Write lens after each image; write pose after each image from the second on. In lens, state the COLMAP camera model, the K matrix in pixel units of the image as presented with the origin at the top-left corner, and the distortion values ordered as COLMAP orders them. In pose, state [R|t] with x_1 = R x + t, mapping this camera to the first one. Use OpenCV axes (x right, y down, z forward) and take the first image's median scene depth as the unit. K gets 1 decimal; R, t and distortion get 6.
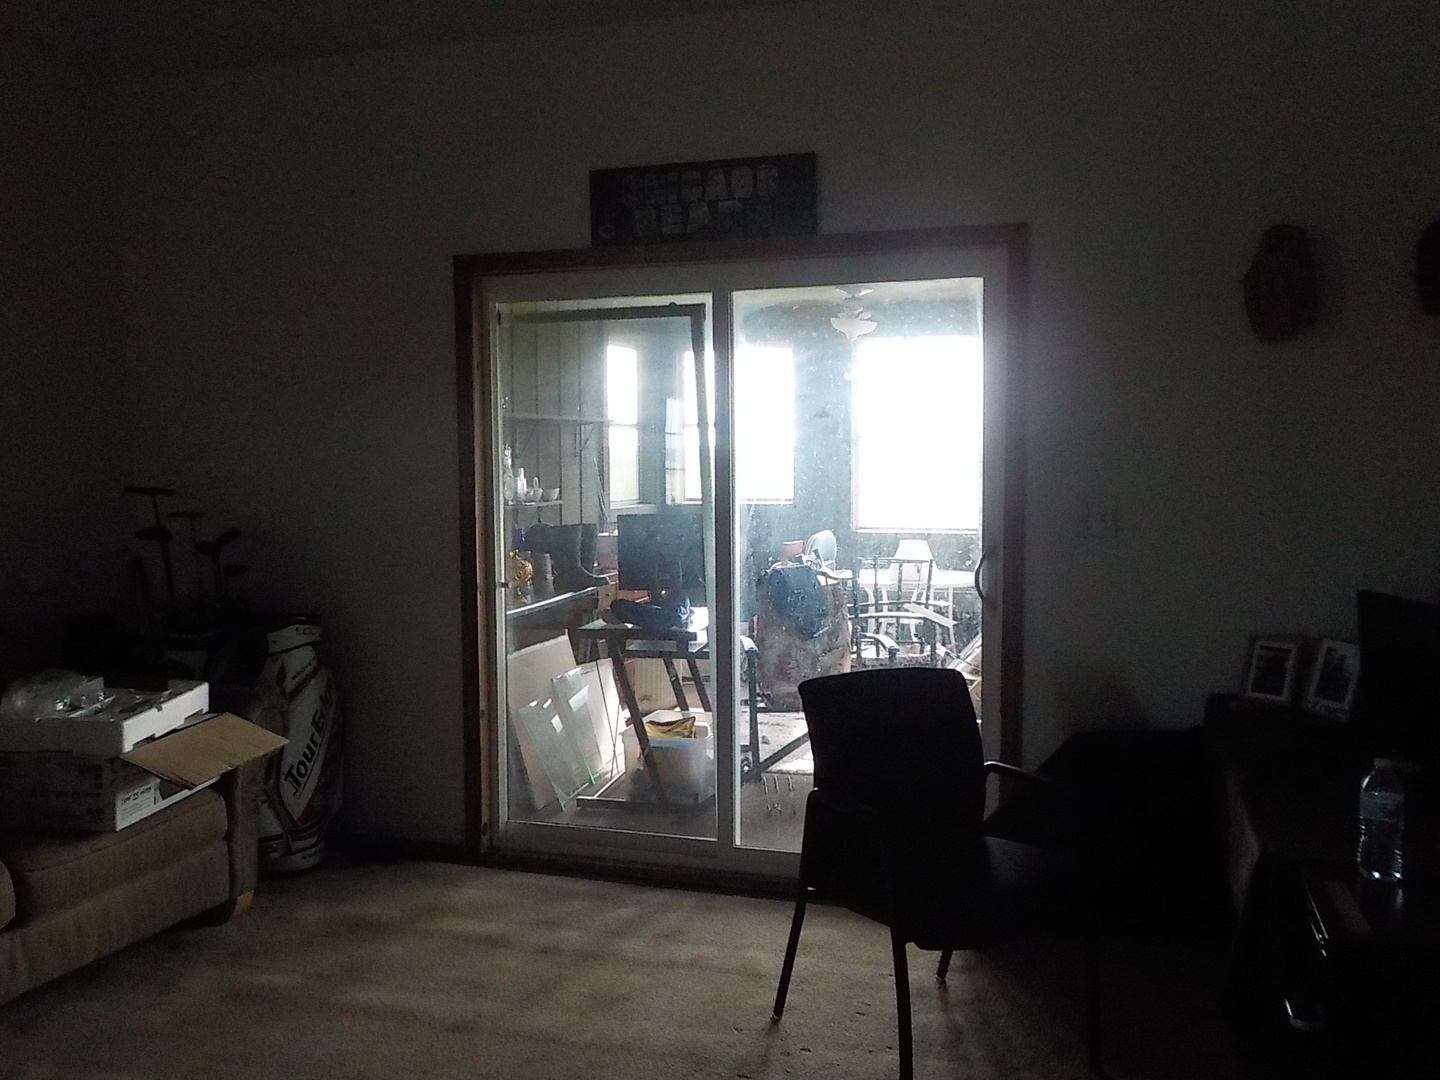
lens RADIAL K [[1259.6, 0, 720.0], [0, 1259.6, 540.0], [0, 0, 1]] dist [-0.004806, -0.002065]
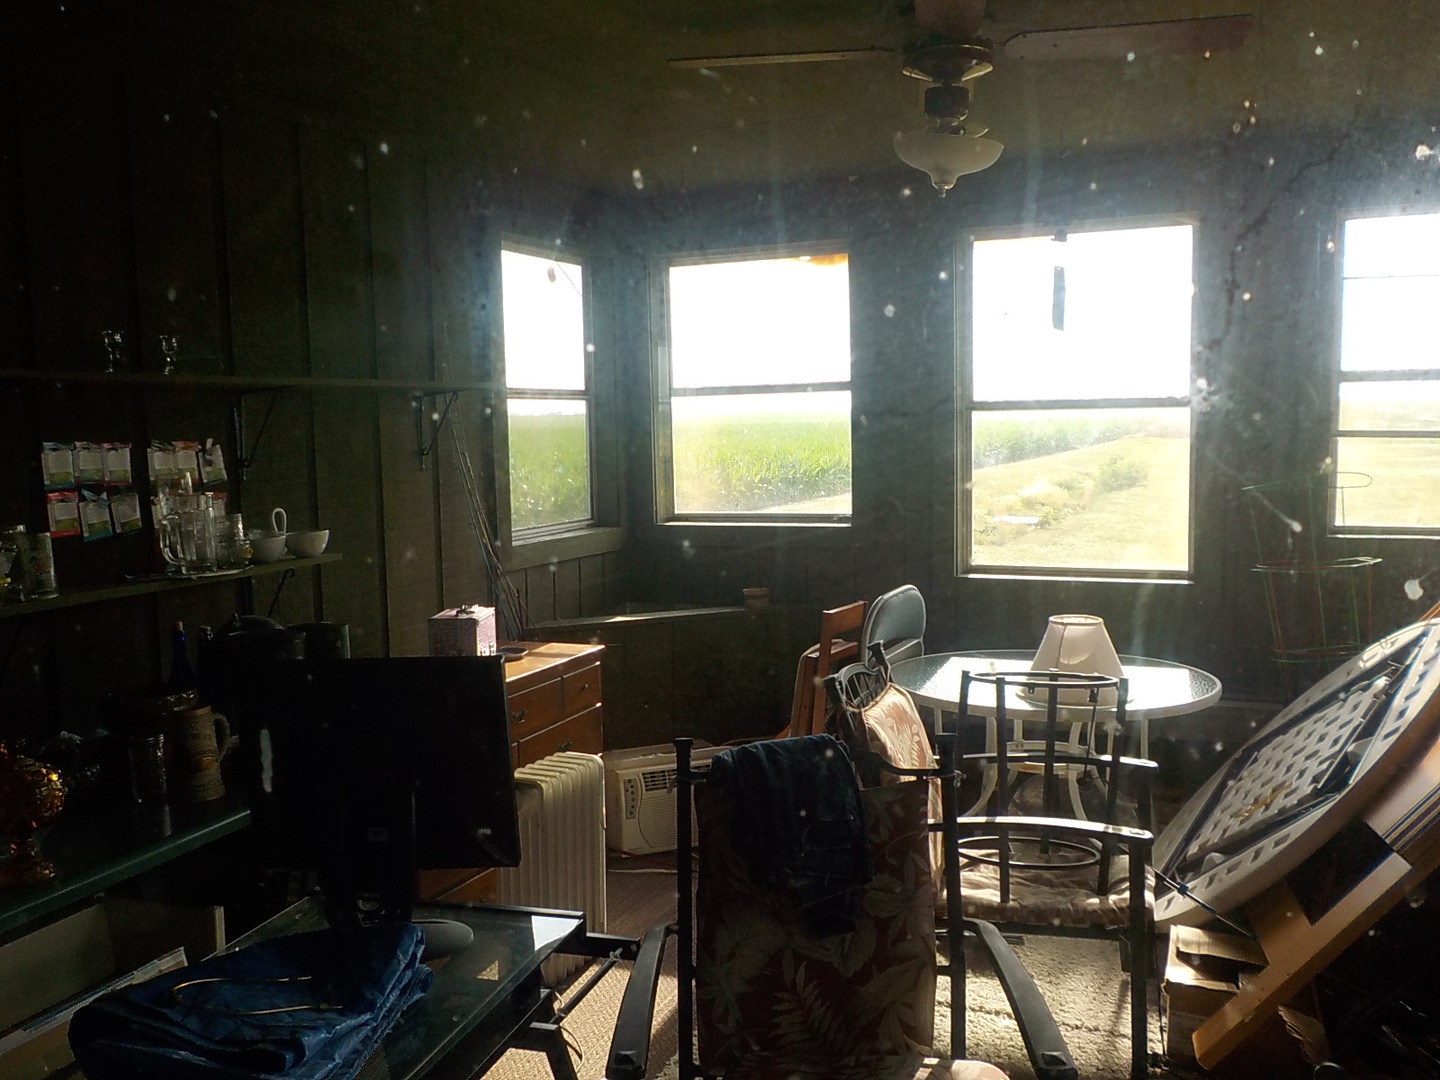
lens RADIAL K [[1259.6, 0, 720.0], [0, 1259.6, 540.0], [0, 0, 1]] dist [-0.004806, -0.002065]
pose [[0.995841, -0.005995, -0.090914, 0.058252], [0.007931, 0.999749, 0.020955, -0.040830], [0.090766, -0.021589, 0.995638, 0.491172]]
